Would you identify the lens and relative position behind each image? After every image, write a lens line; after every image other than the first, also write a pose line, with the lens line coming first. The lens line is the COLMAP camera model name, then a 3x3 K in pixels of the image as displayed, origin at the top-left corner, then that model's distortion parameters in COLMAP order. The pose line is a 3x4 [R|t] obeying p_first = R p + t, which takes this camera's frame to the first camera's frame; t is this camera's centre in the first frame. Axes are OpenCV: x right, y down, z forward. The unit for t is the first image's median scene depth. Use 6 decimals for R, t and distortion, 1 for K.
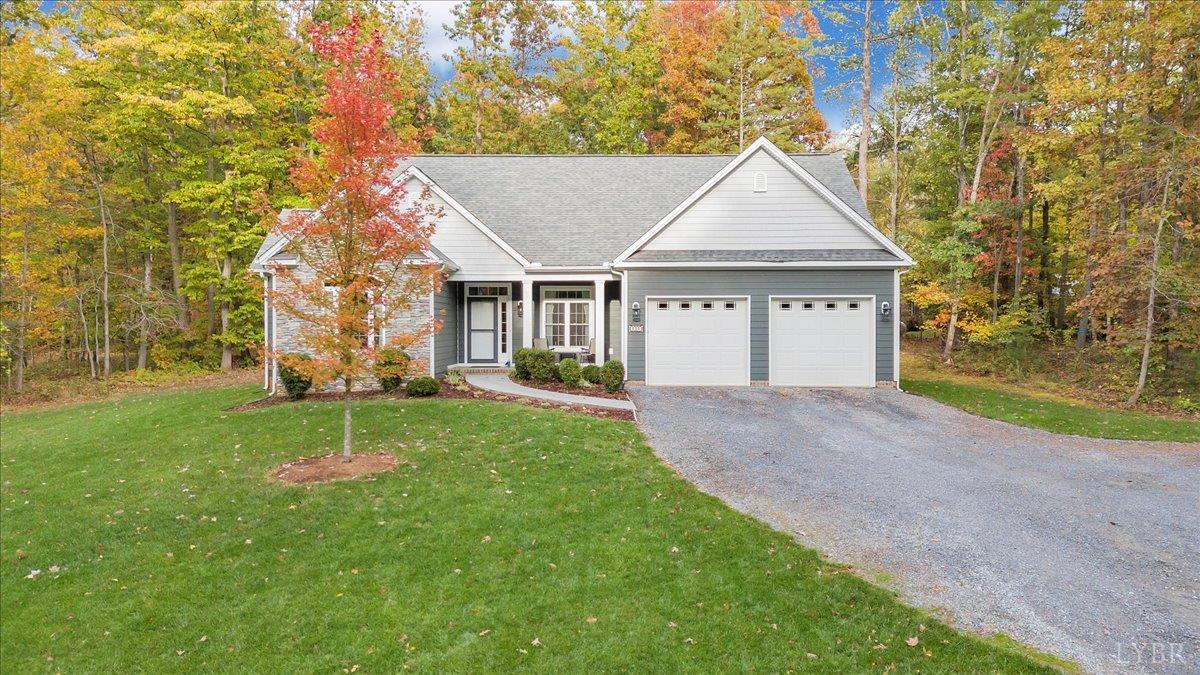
lens RADIAL K [[887.3, 0, 600.0], [0, 887.3, 337.5], [0, 0, 1]] dist [0.093477, -0.090532]
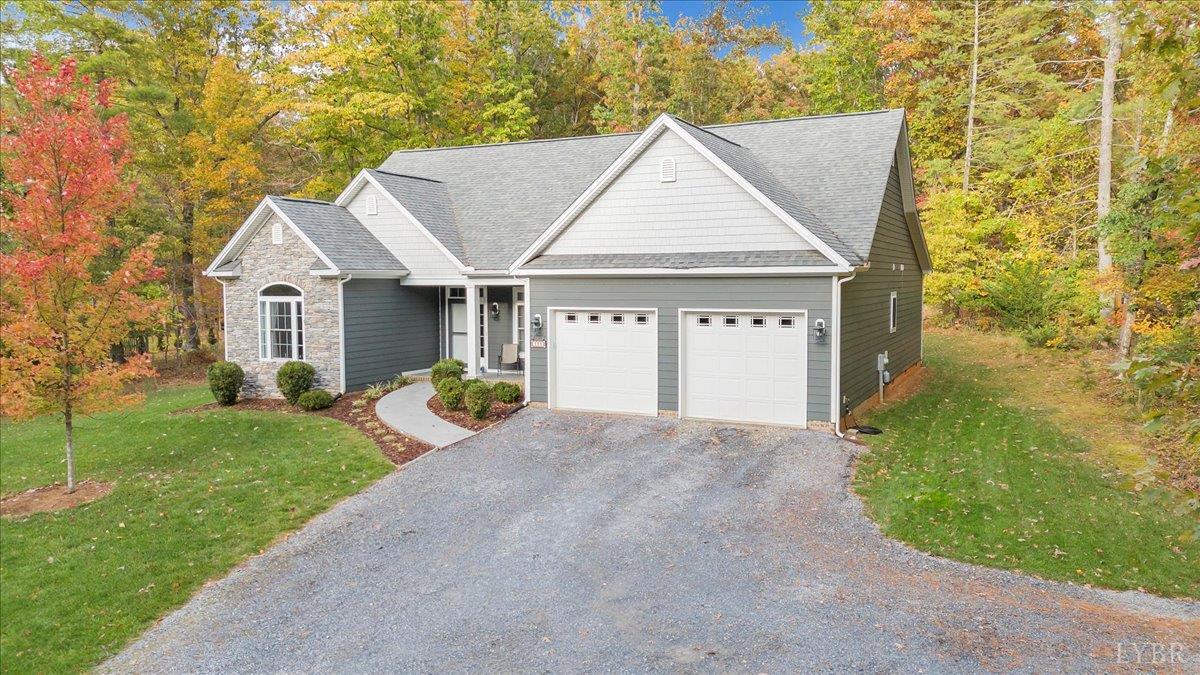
lens RADIAL K [[887.3, 0, 600.0], [0, 887.3, 337.5], [0, 0, 1]] dist [0.093477, -0.090532]
pose [[0.901246, 0.026600, -0.432490, 0.476364], [-0.003574, 0.998536, 0.053967, -0.064091], [0.433293, -0.047092, 0.900022, 0.230001]]
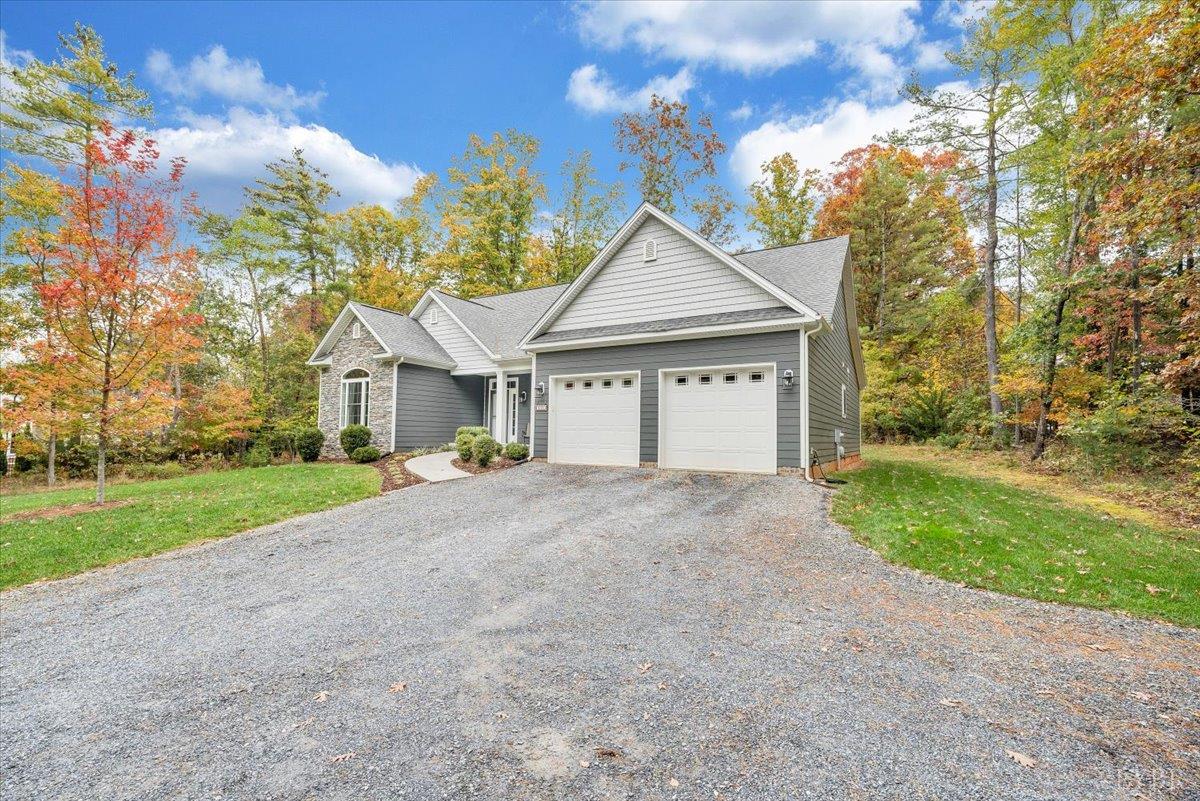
lens RADIAL K [[524.7, 0, 597.1], [0, 524.7, 414.4], [0, 0, 1]] dist [-0.000214, 0.000221]
pose [[0.861979, -0.009093, -0.506862, 0.407507], [-0.023645, 0.998030, -0.058115, 0.031915], [0.506392, 0.062078, 0.860066, 0.500964]]
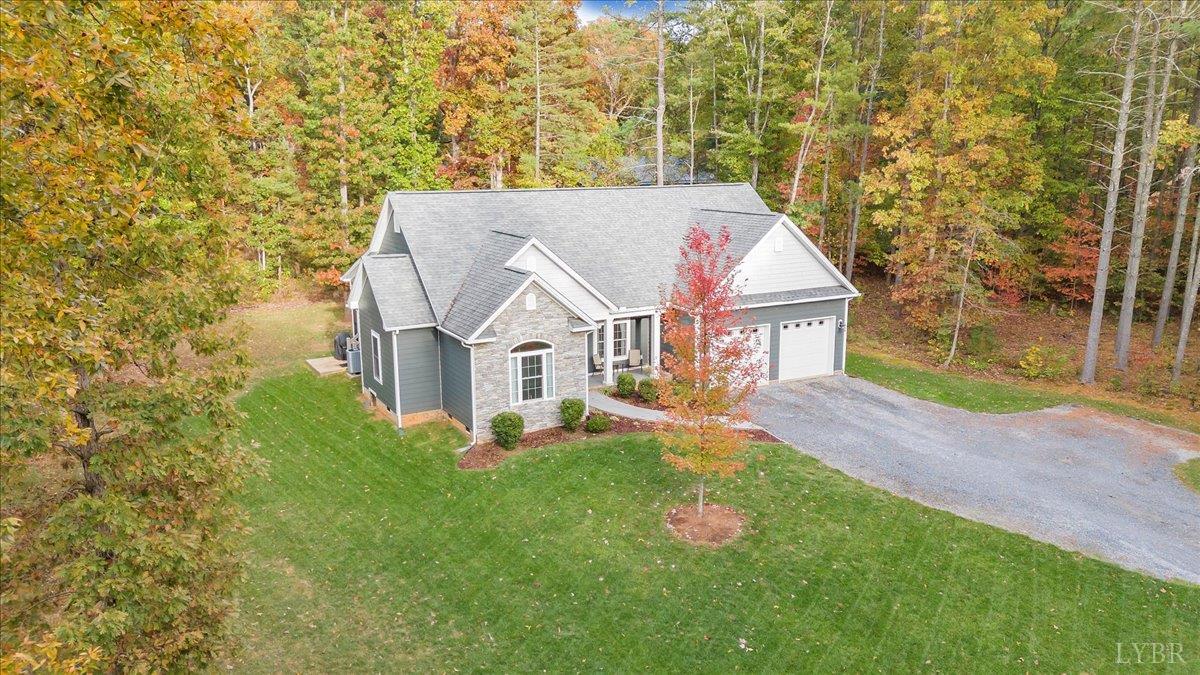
lens RADIAL K [[887.3, 0, 600.0], [0, 887.3, 337.5], [0, 0, 1]] dist [0.093477, -0.090532]
pose [[0.876467, -0.101281, 0.470689, -0.751007], [0.012263, 0.982003, 0.188469, -0.298847], [-0.481306, -0.159415, 0.861935, -0.114505]]
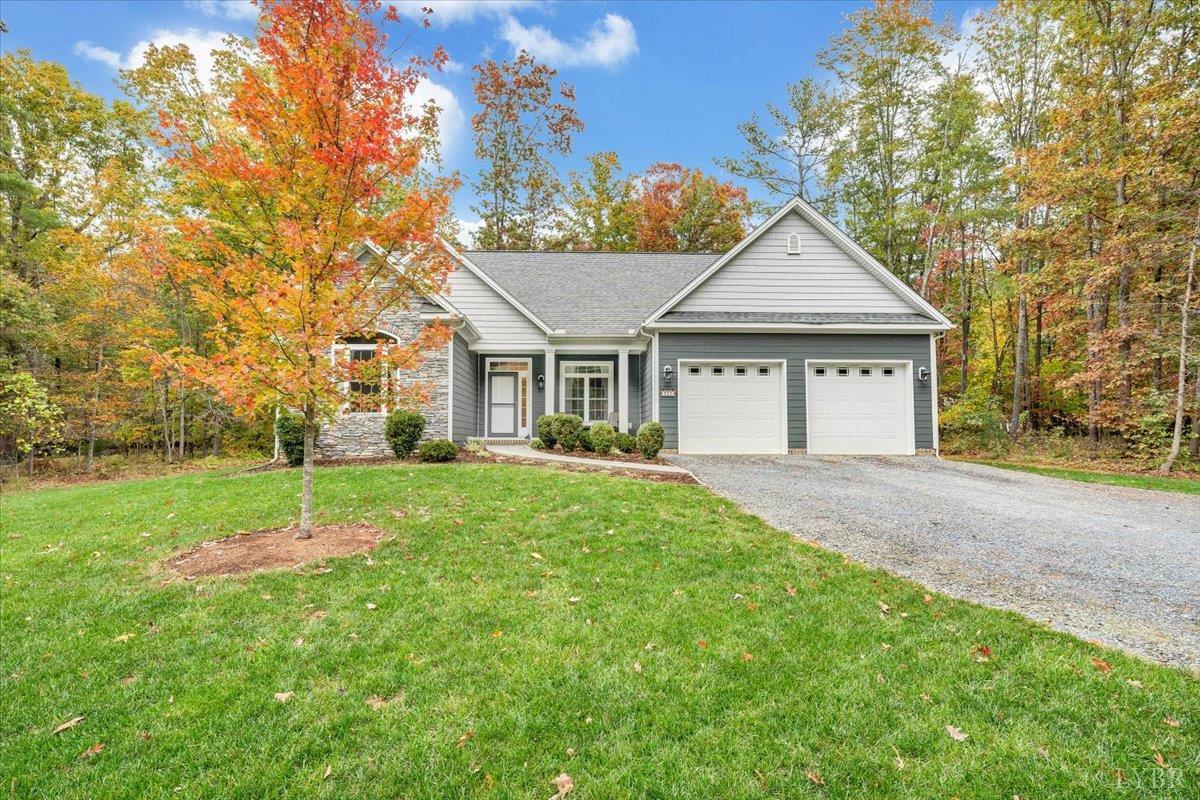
lens RADIAL K [[585.5, 0, 593.7], [0, 585.5, 410.7], [0, 0, 1]] dist [-0.001686, 0.000314]
pose [[0.999346, 0.003767, 0.035953, -0.060432], [-0.001273, 0.997605, -0.069151, 0.051251], [-0.036127, 0.069060, 0.996958, 0.380053]]
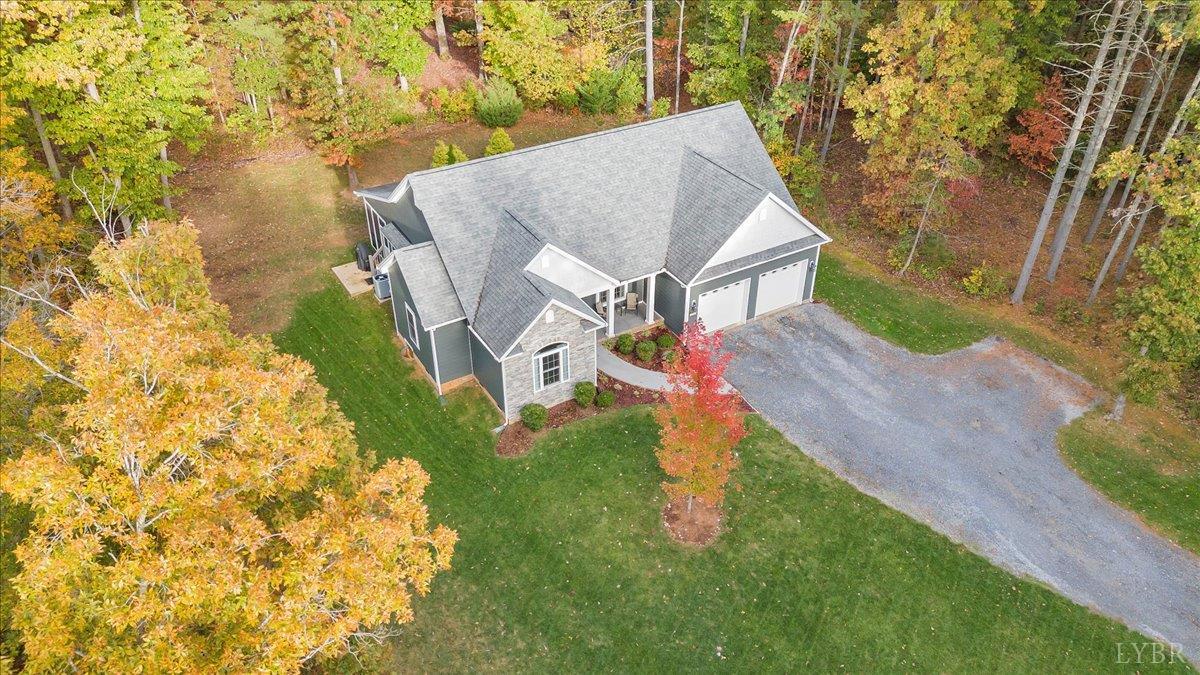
lens RADIAL K [[887.3, 0, 600.0], [0, 887.3, 337.5], [0, 0, 1]] dist [0.093477, -0.090532]
pose [[0.858407, -0.289627, 0.423383, -0.800435], [0.007450, 0.832309, 0.554262, -0.869432], [-0.512915, -0.472628, 0.716618, -0.094501]]
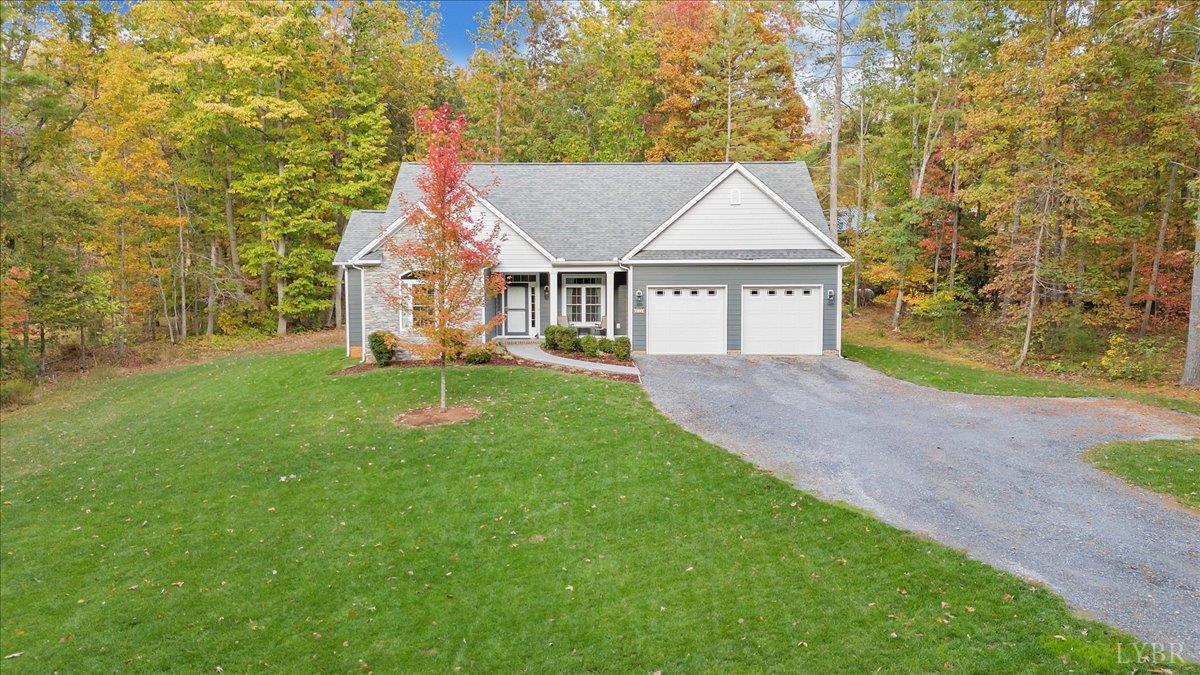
lens RADIAL K [[887.3, 0, 600.0], [0, 887.3, 337.5], [0, 0, 1]] dist [0.093477, -0.090532]
pose [[0.999978, -0.002434, 0.006131, -0.024589], [0.002112, 0.998642, 0.052046, -0.038426], [-0.006249, -0.052032, 0.998626, -0.296066]]
